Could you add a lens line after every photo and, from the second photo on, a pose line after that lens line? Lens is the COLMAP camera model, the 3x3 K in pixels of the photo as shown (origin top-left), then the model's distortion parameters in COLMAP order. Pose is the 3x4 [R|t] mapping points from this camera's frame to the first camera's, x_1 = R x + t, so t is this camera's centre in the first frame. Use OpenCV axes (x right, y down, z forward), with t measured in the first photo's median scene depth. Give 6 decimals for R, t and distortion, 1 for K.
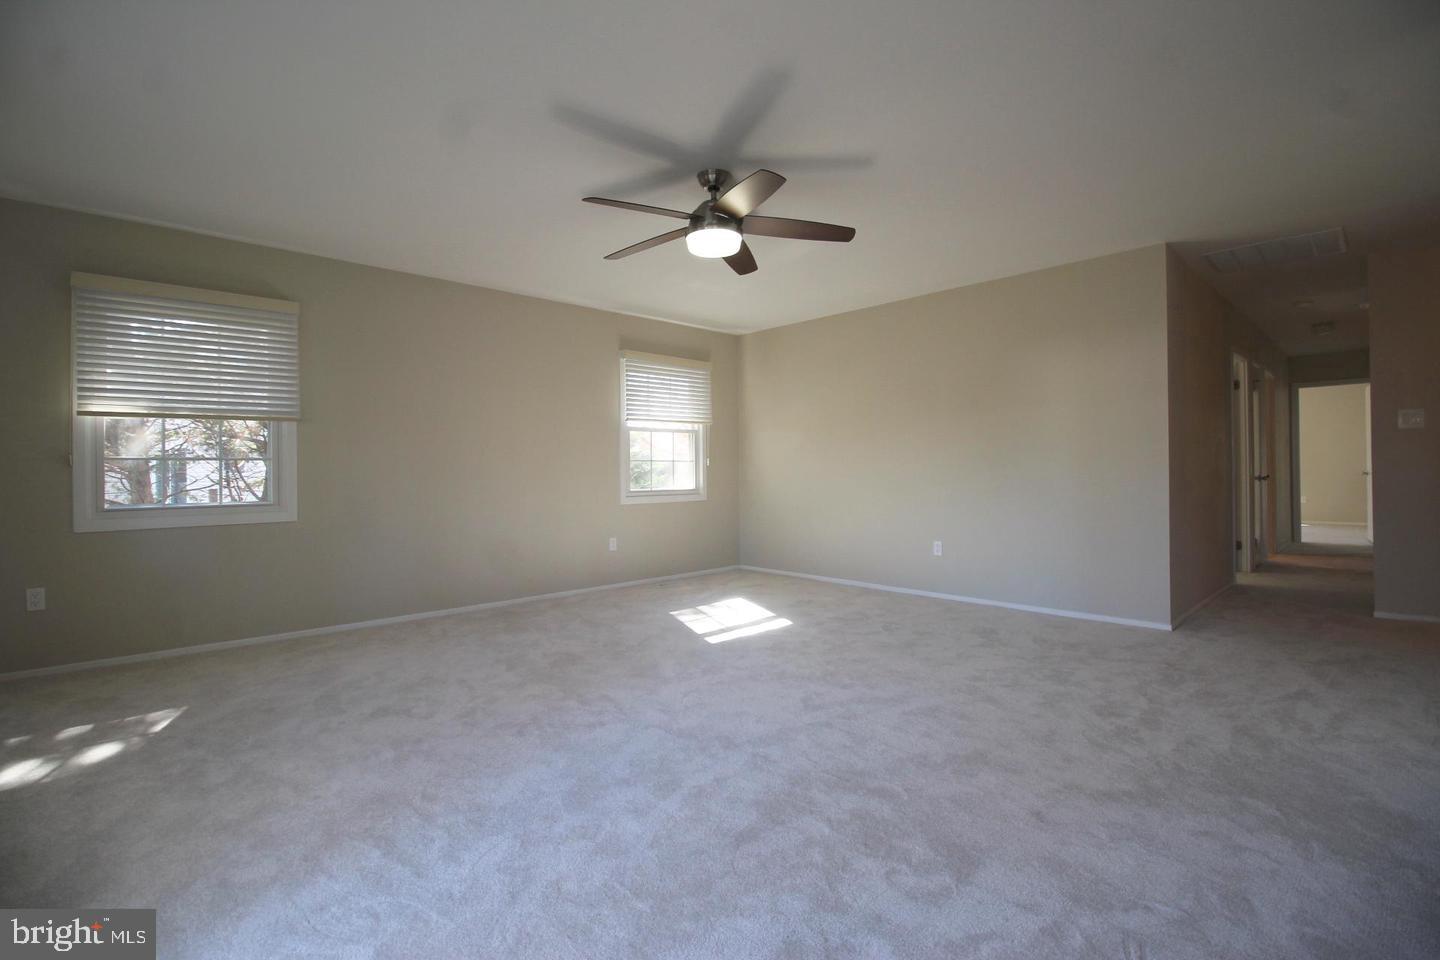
lens RADIAL K [[672.7, 0, 714.4], [0, 672.7, 466.6], [0, 0, 1]] dist [-0.001639, -0.009996]
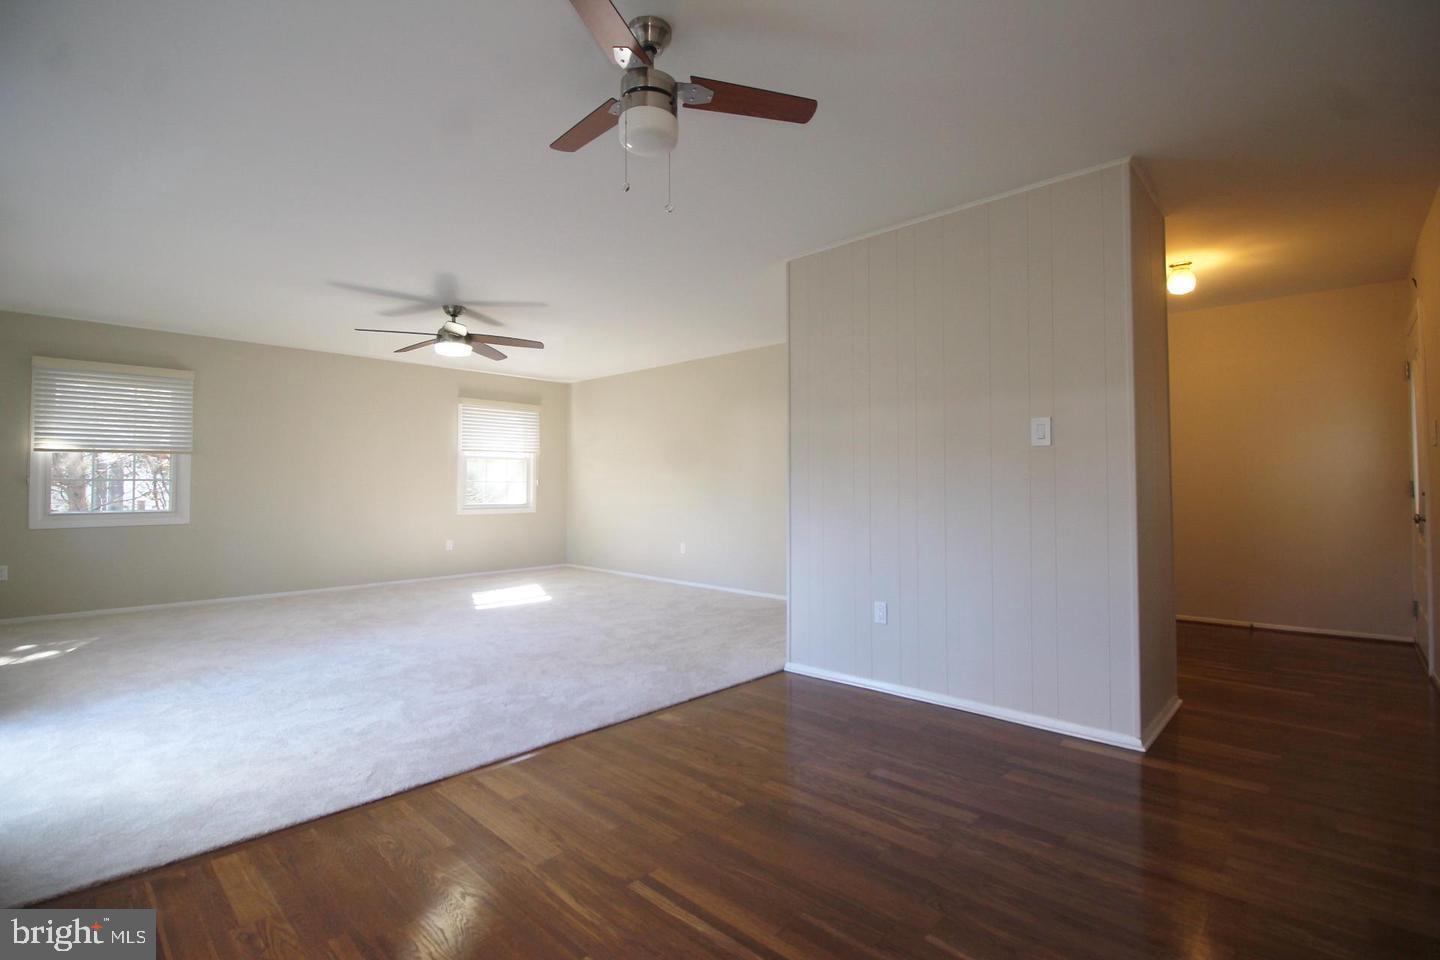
lens RADIAL K [[672.7, 0, 714.4], [0, 672.7, 466.6], [0, 0, 1]] dist [-0.001639, -0.009996]
pose [[0.998609, 0.011356, 0.051480, 0.412559], [-0.010218, 0.999699, -0.022301, -0.019730], [-0.051718, 0.021744, 0.998425, -0.474143]]
